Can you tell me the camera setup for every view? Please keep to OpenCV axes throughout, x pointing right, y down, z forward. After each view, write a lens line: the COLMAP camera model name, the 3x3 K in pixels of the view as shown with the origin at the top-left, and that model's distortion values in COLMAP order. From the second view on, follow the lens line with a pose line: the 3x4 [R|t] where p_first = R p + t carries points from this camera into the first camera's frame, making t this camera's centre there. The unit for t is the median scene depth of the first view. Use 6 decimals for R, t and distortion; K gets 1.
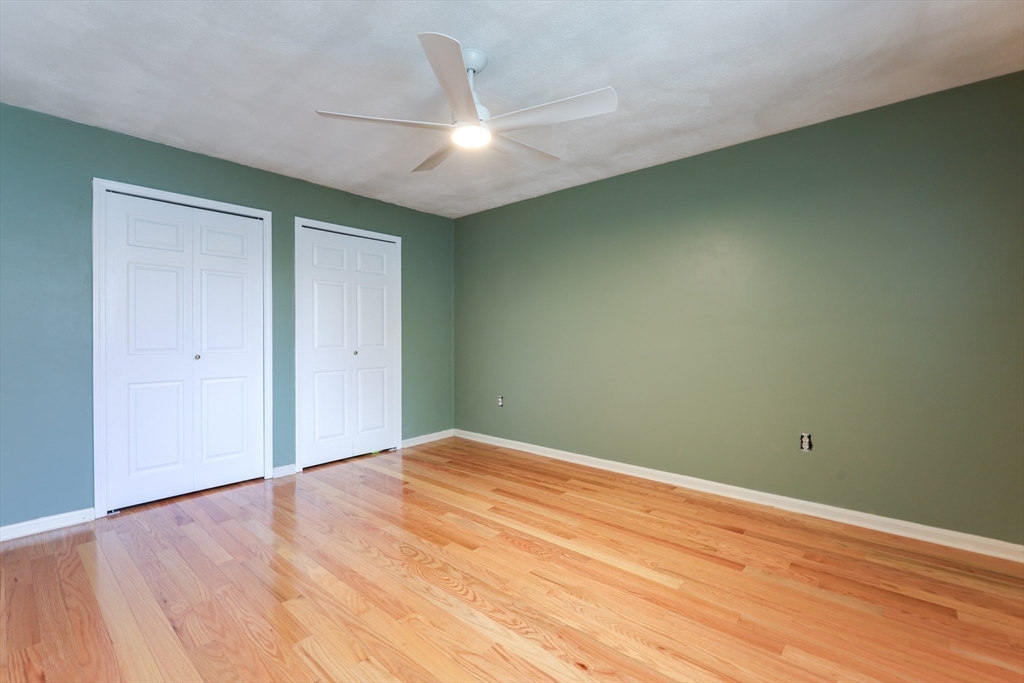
lens RADIAL K [[423.7, 0, 537.8], [0, 423.7, 336.0], [0, 0, 1]] dist [0.000161, 0.000131]
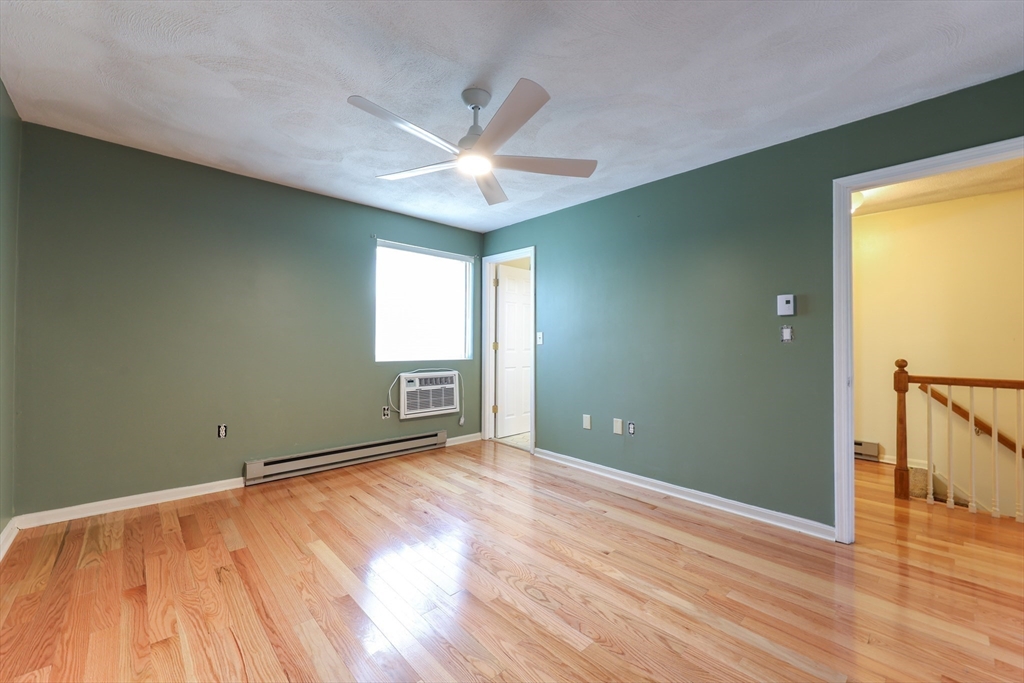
lens RADIAL K [[432.3, 0, 493.0], [0, 432.3, 340.2], [0, 0, 1]] dist [0.001070, 0.000069]
pose [[-0.978042, -0.002035, 0.208398, -0.343282], [-0.003304, 0.999978, -0.005745, -0.007466], [-0.208381, -0.006307, -0.978027, 1.614543]]
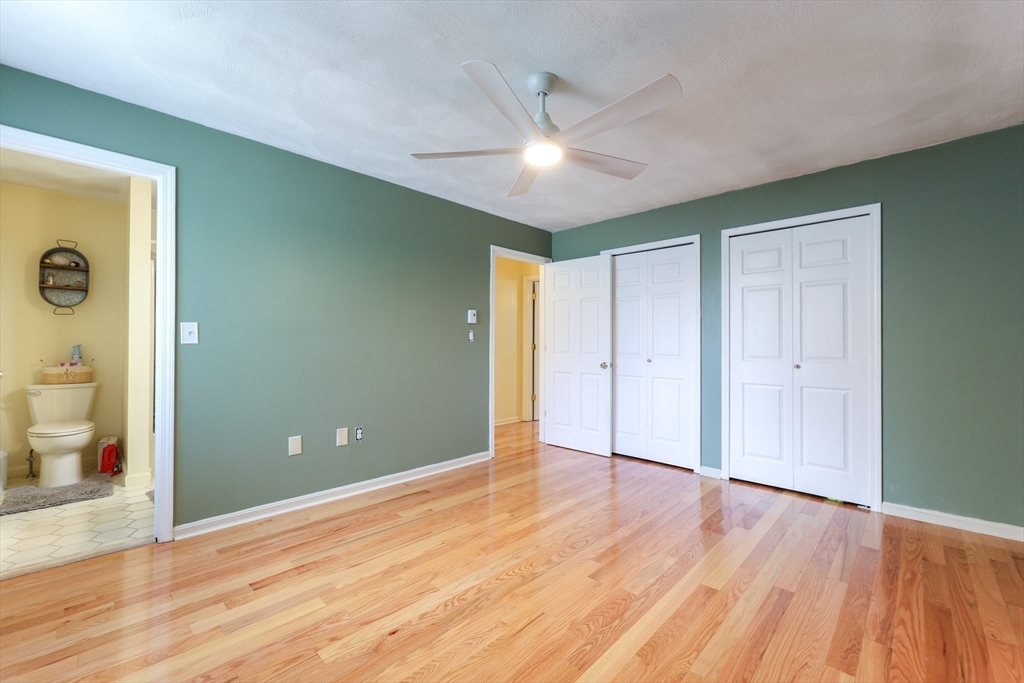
lens RADIAL K [[441.3, 0, 524.6], [0, 441.3, 339.7], [0, 0, 1]] dist [0.000232, 0.000023]
pose [[-0.071141, -0.006355, -0.997446, 0.713624], [-0.005146, 0.999969, -0.006004, -0.008205], [0.997453, 0.004706, -0.071171, 0.798853]]
